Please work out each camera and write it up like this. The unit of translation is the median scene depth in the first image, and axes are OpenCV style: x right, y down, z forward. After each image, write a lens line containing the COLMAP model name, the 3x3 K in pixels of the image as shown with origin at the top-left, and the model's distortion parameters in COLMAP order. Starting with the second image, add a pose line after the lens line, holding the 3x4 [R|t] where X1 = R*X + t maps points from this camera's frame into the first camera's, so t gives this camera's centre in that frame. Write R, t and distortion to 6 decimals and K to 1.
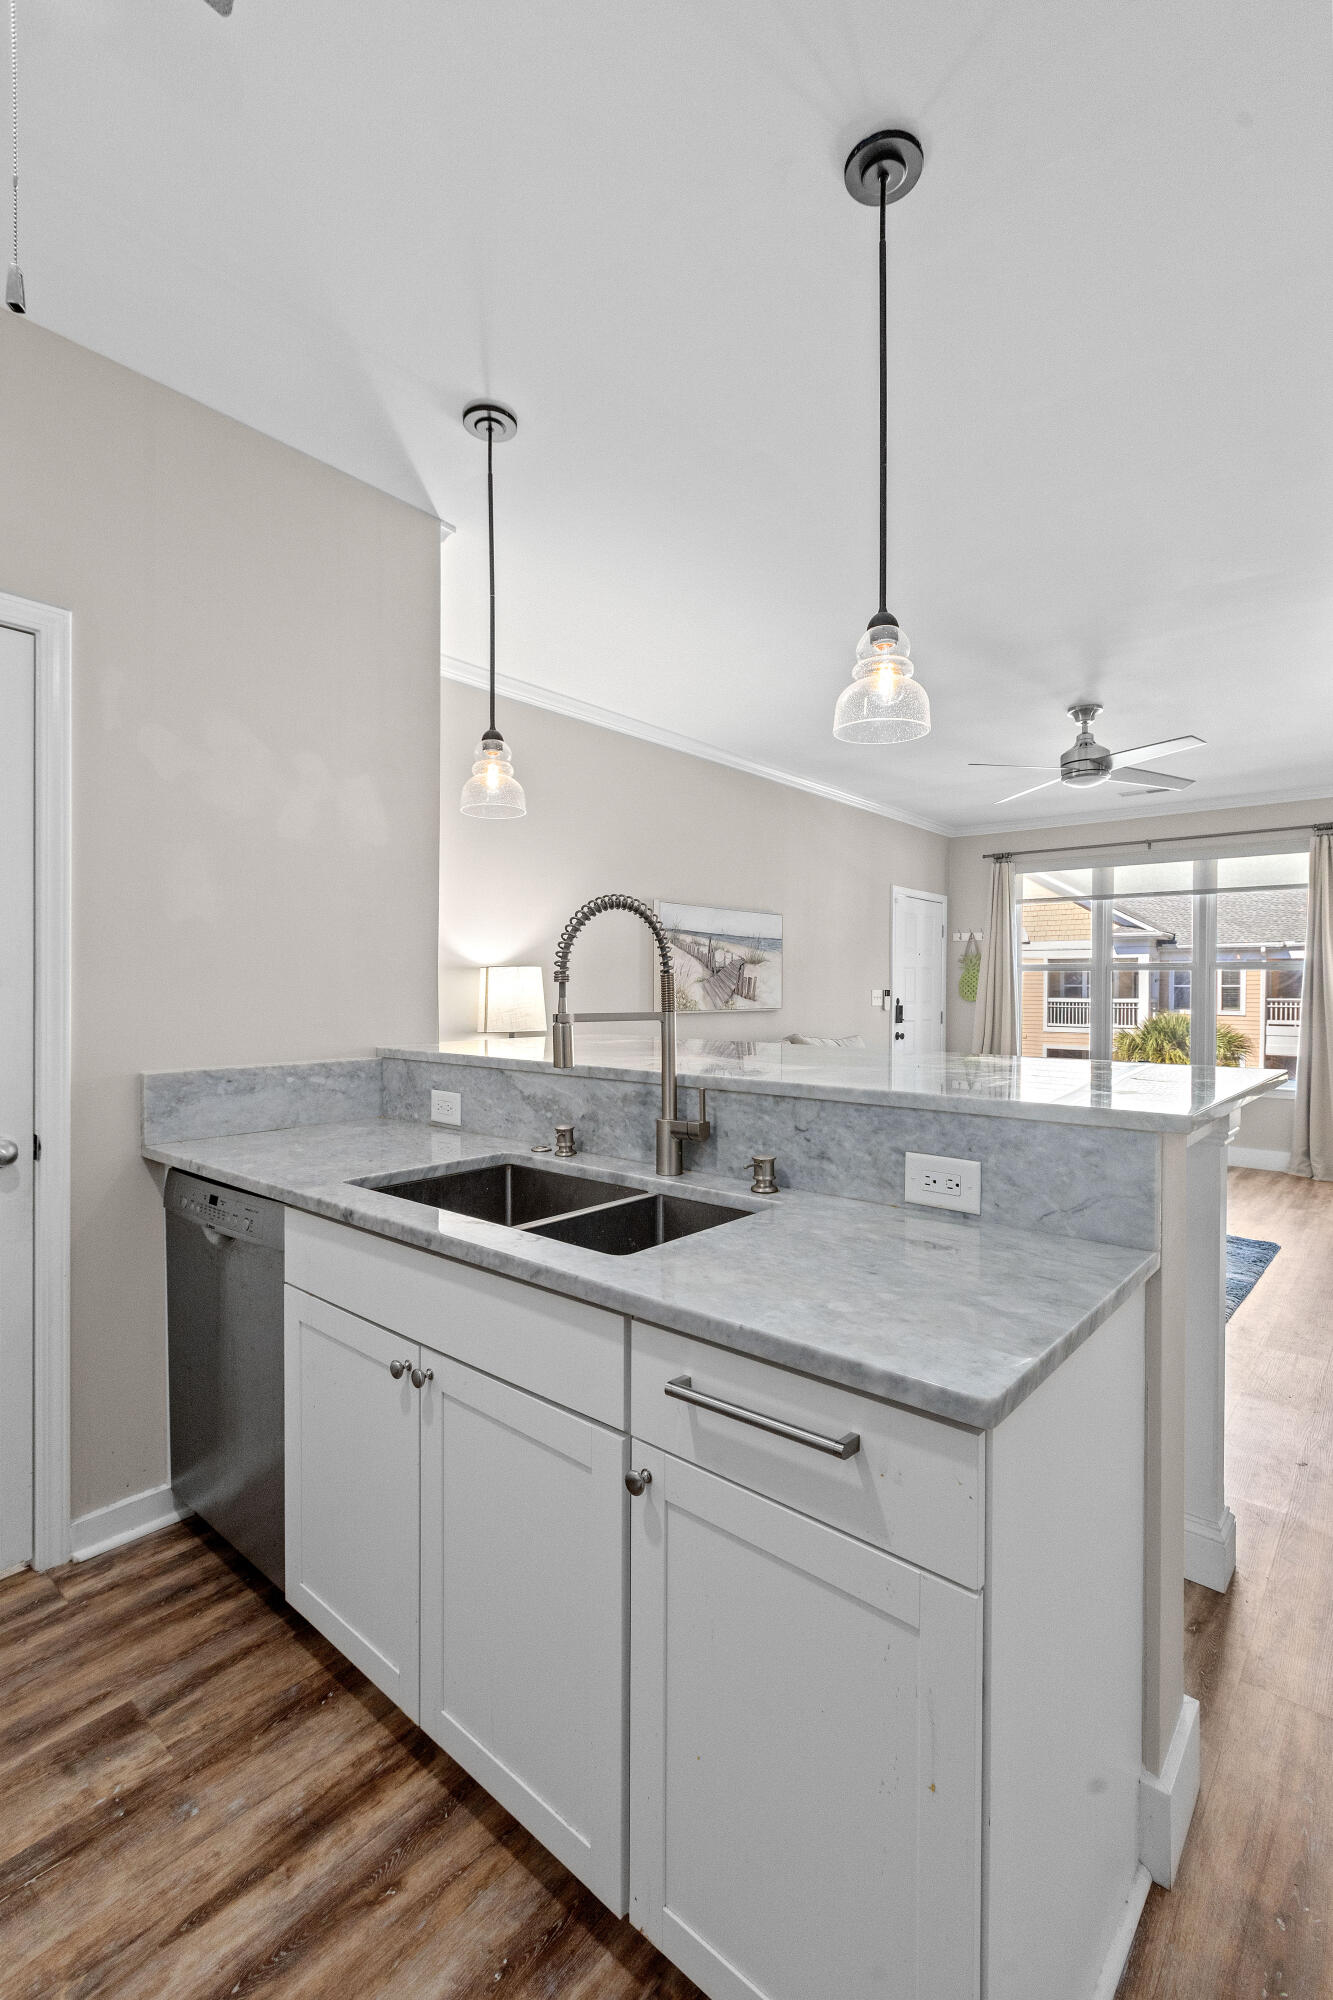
lens RADIAL K [[902.5, 0, 662.4], [0, 902.5, 994.4], [0, 0, 1]] dist [0.001309, 0.000063]
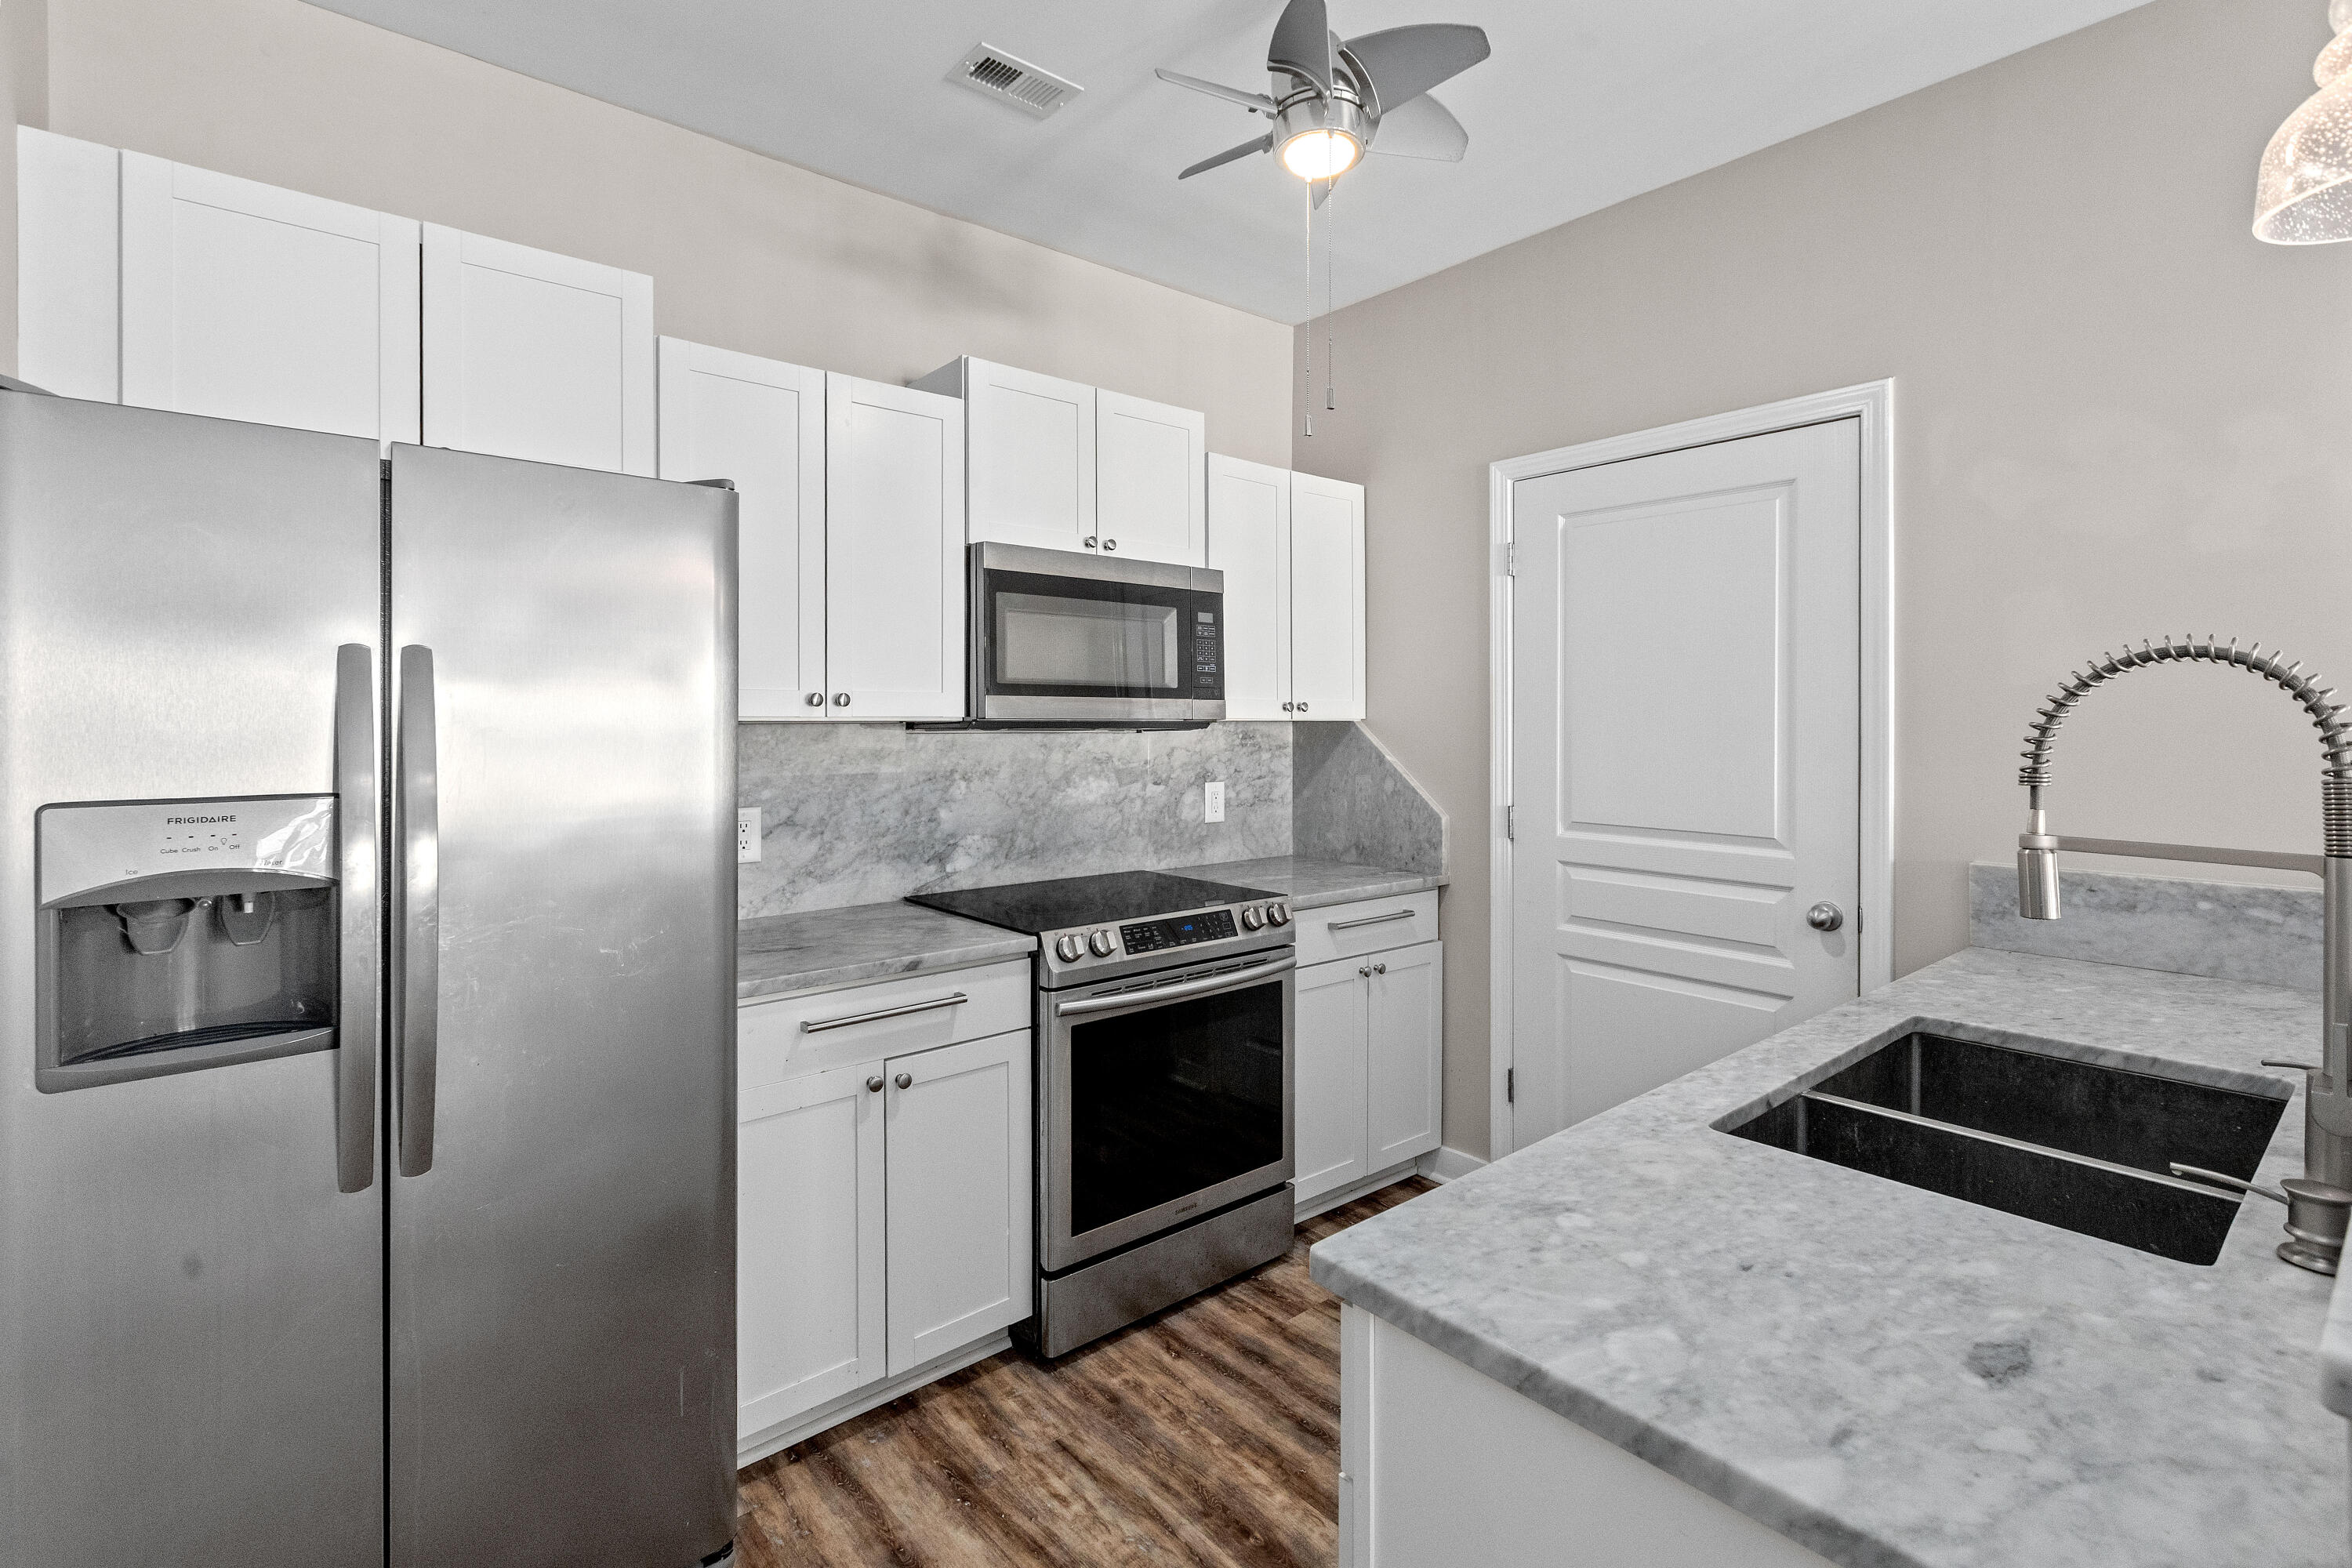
lens RADIAL K [[1080.1, 0, 1165.4], [0, 1080.1, 722.3], [0, 0, 1]] dist [0.000113, 0.000038]
pose [[-0.162432, -0.002606, -0.986716, 0.607076], [-0.008054, 0.999967, -0.001315, -0.042853], [0.986687, 0.007733, -0.162448, 0.409684]]
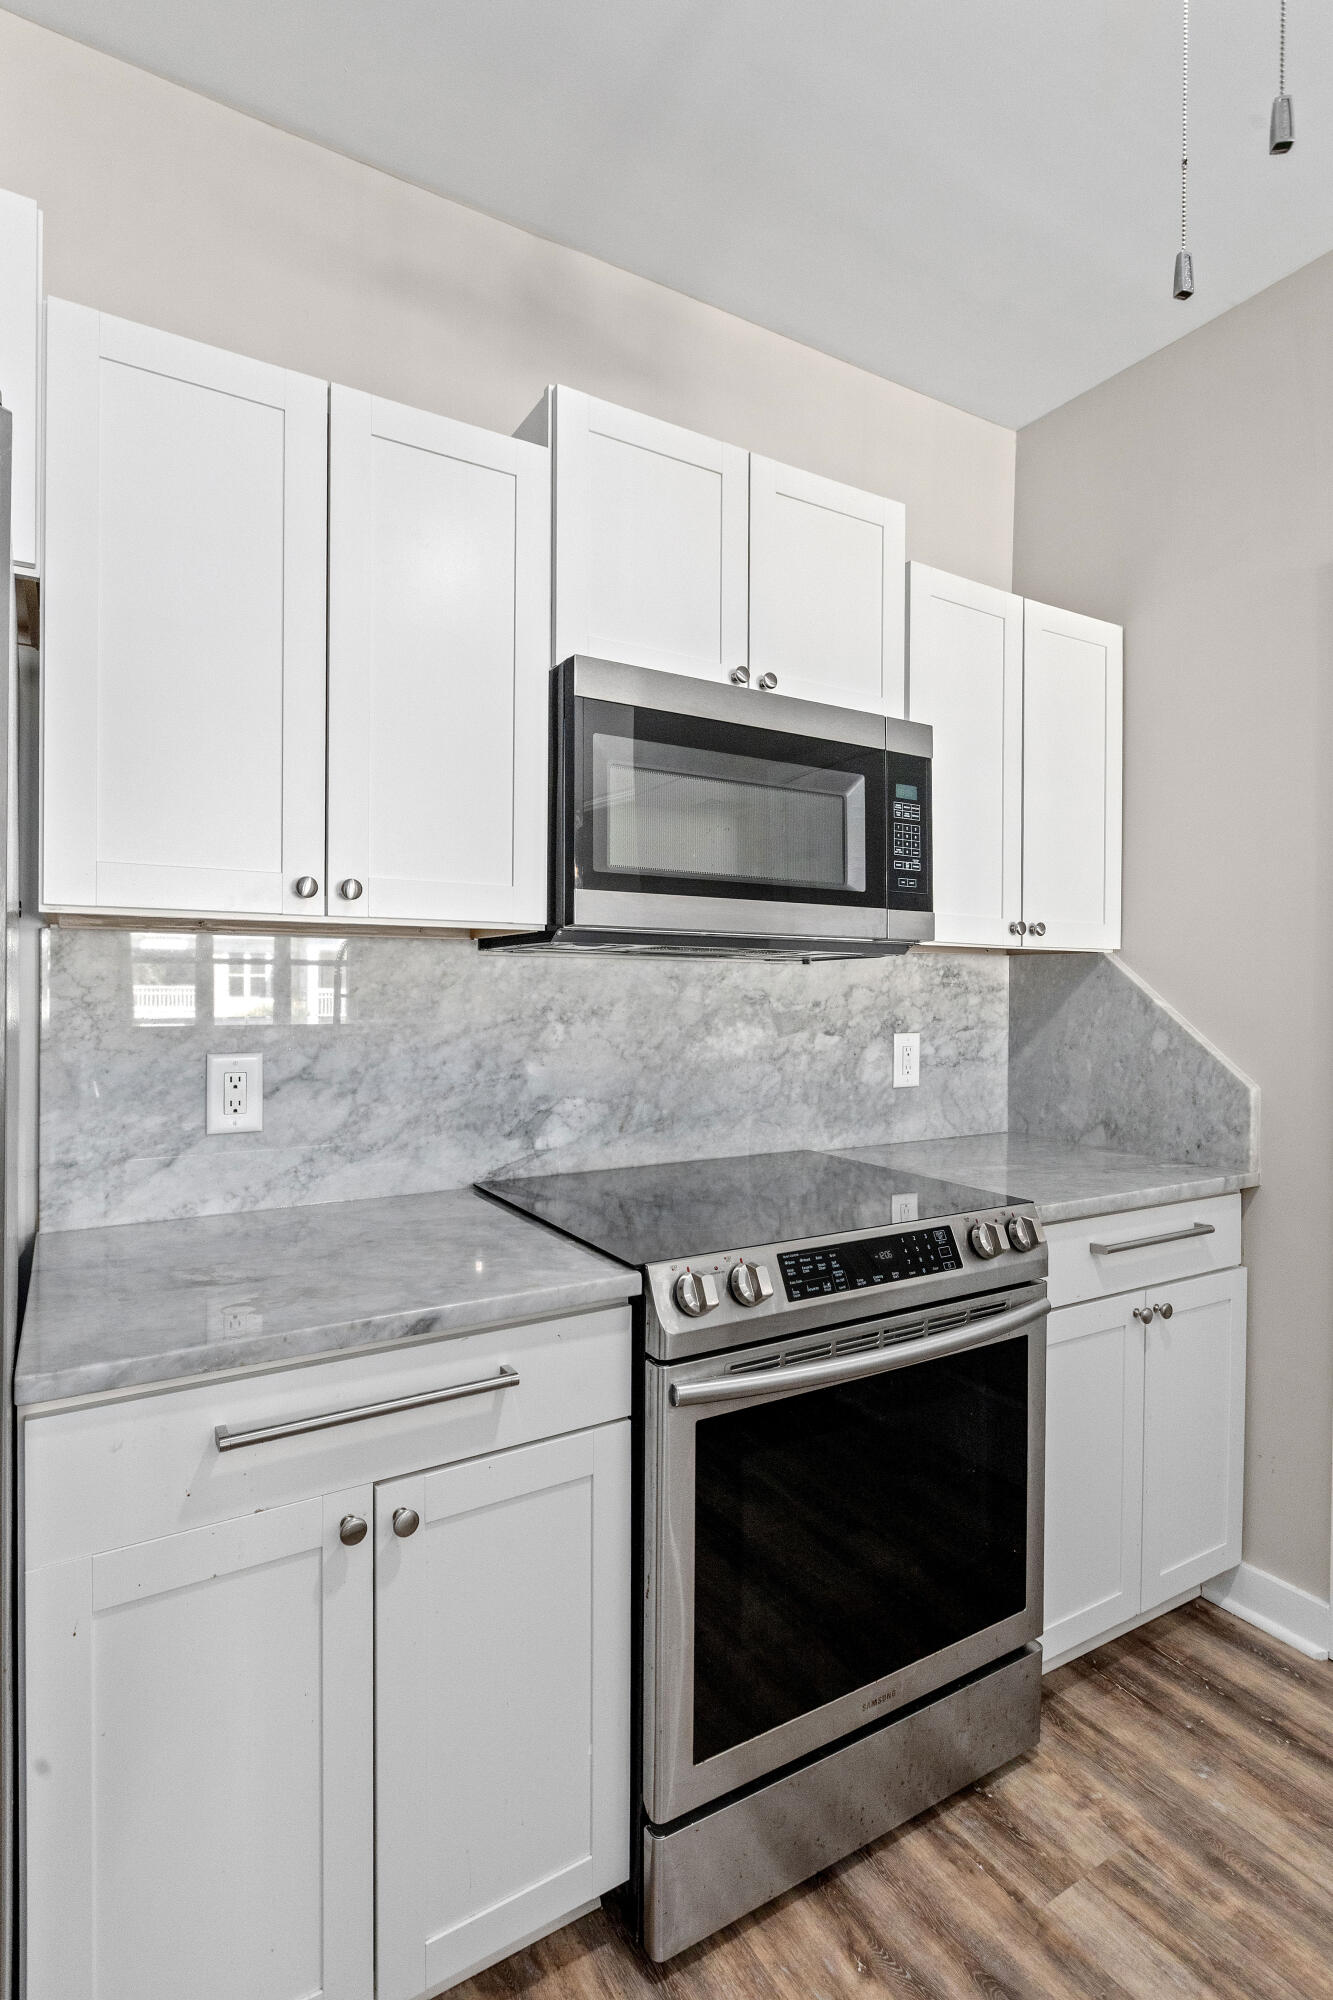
lens RADIAL K [[992.4, 0, 668.2], [0, 992.4, 995.6], [0, 0, 1]] dist [-0.002523, -0.000755]
pose [[-0.310112, 0.003828, -0.950692, 0.113192], [-0.016444, 0.999821, 0.009390, -0.002302], [0.950558, 0.018545, -0.309993, 0.305349]]
